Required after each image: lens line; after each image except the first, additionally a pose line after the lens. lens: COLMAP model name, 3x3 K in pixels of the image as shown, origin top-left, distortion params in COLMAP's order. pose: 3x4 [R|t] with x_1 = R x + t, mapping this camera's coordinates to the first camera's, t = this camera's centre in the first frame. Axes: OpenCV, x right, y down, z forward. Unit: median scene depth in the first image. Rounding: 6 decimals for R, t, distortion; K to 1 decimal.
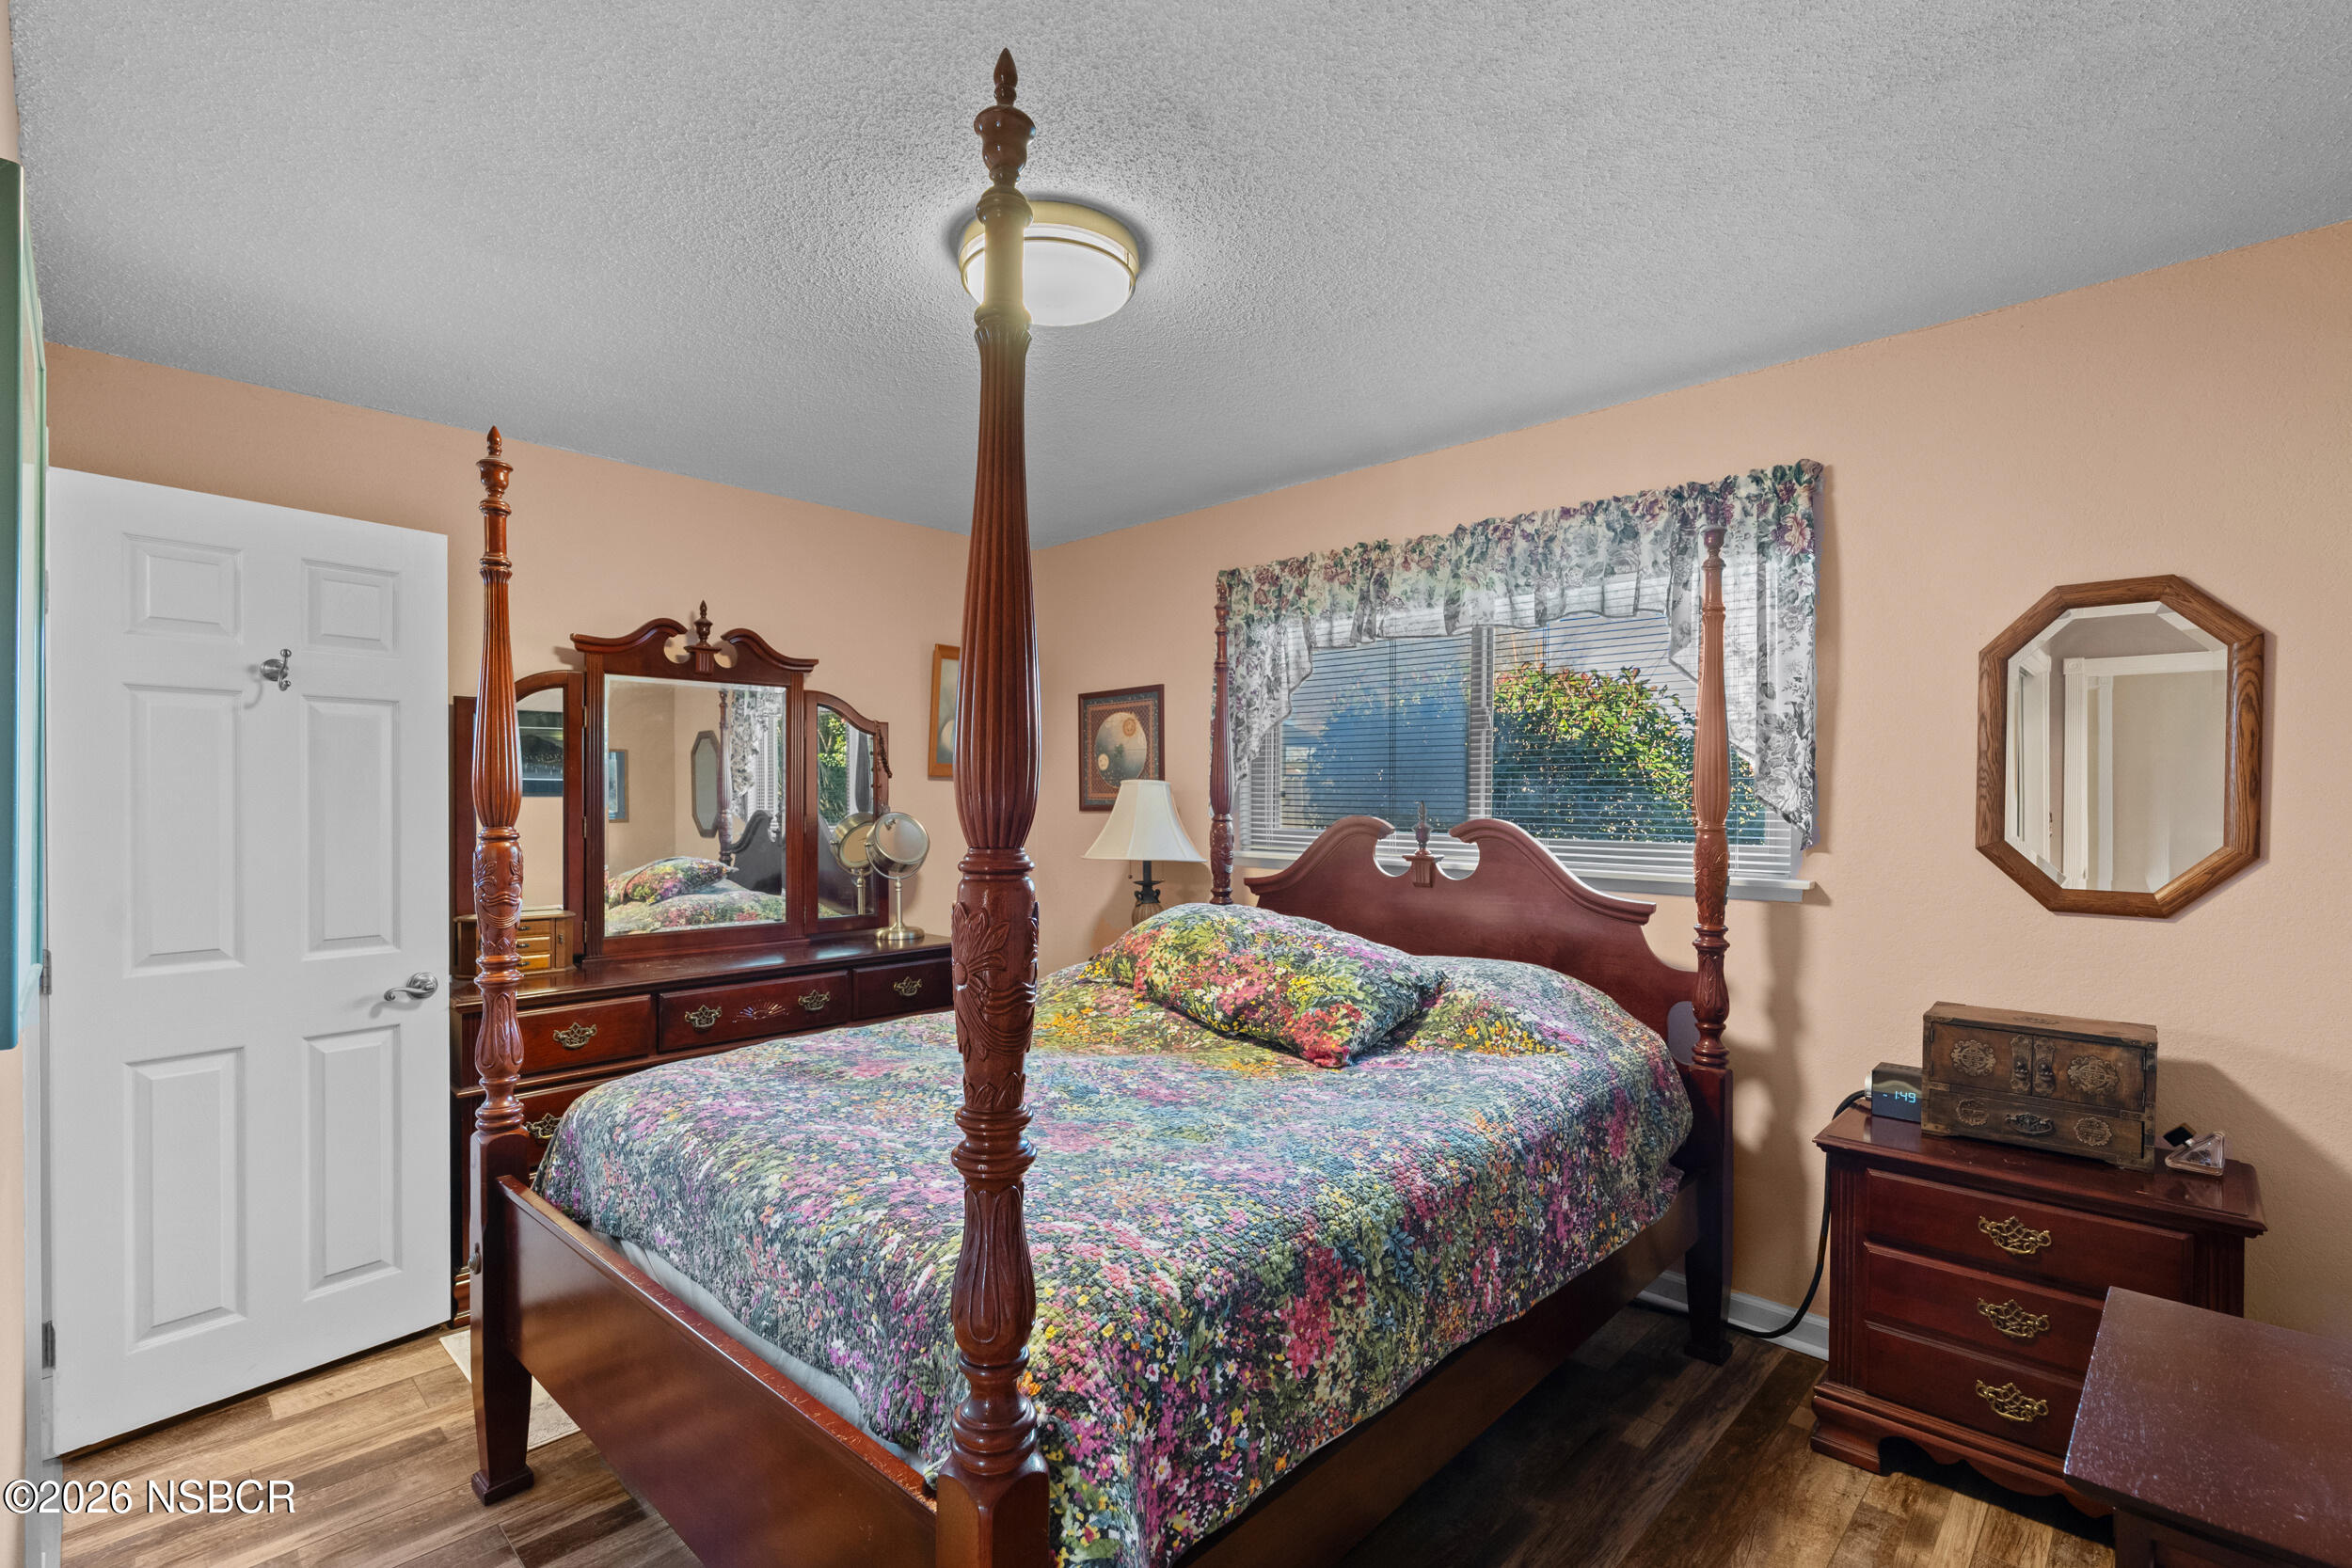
lens RADIAL K [[1079.8, 0, 1172.0], [0, 1079.8, 776.9], [0, 0, 1]] dist [-0.001805, 0.000387]
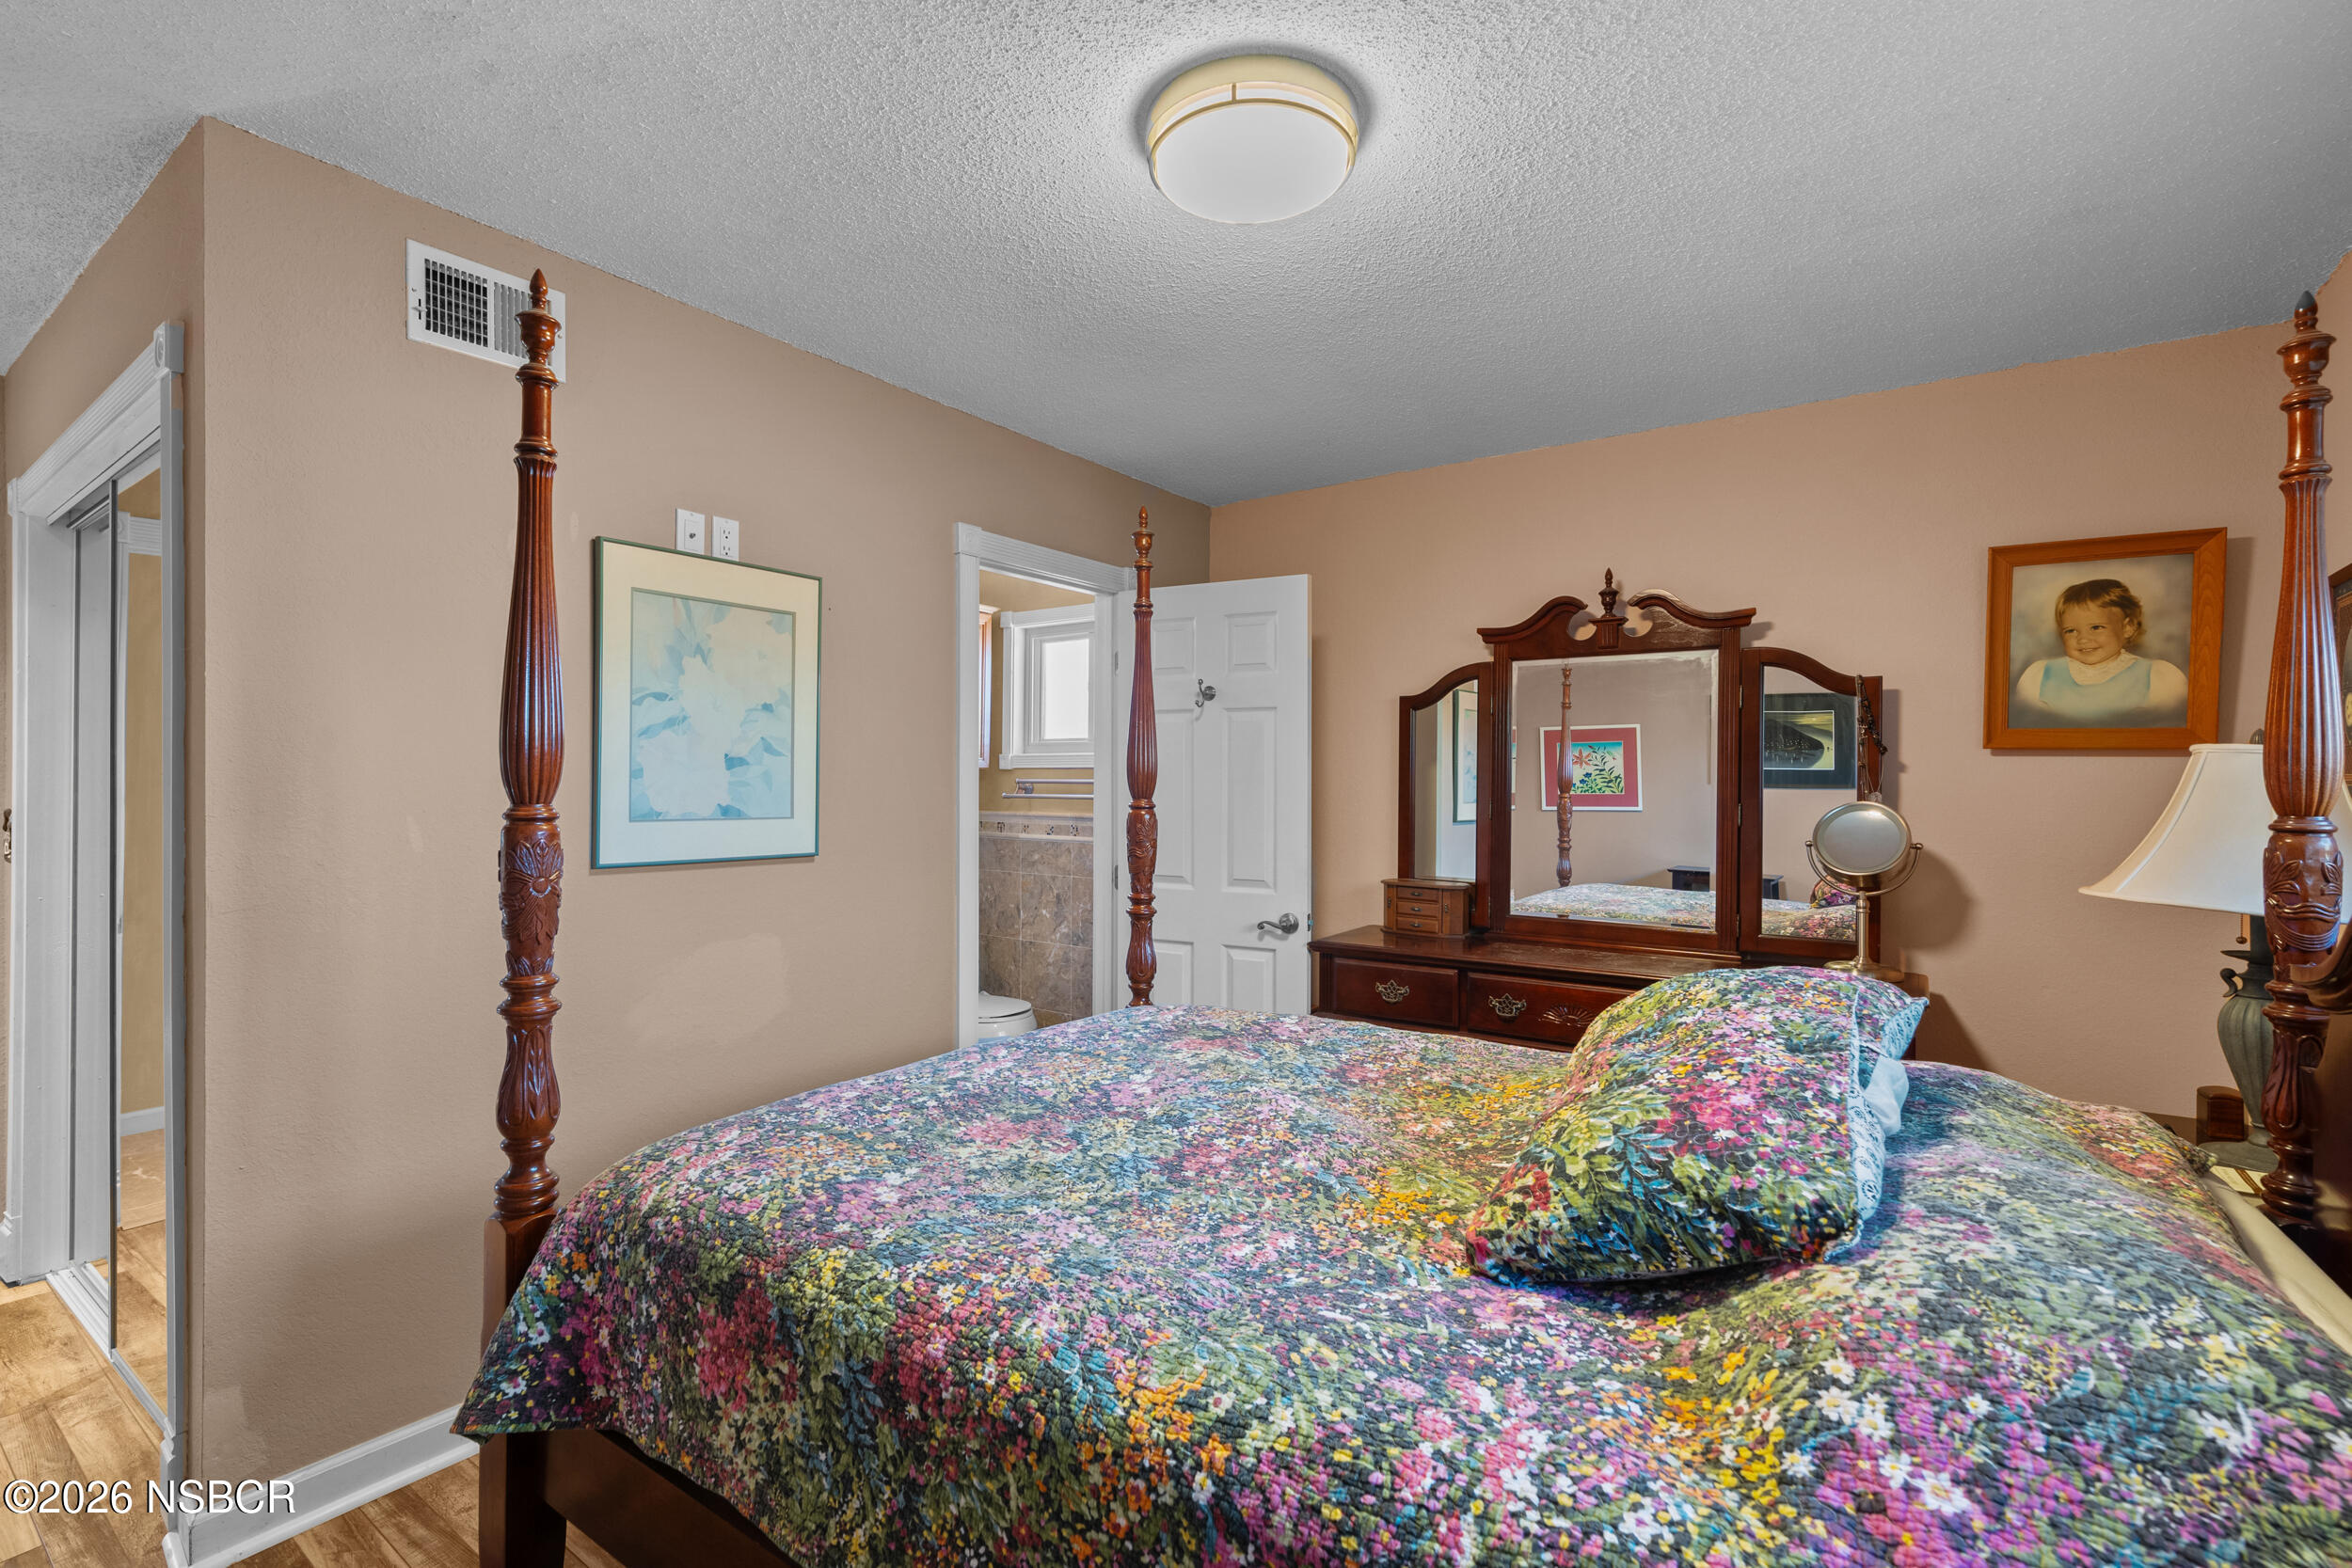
lens RADIAL K [[1079.8, 0, 1172.0], [0, 1079.8, 776.9], [0, 0, 1]] dist [-0.001805, 0.000387]
pose [[0.135208, -0.007932, -0.990785, 0.642848], [0.012891, 0.999897, -0.006246, 0.024373], [0.990733, -0.011928, 0.135297, 0.754652]]
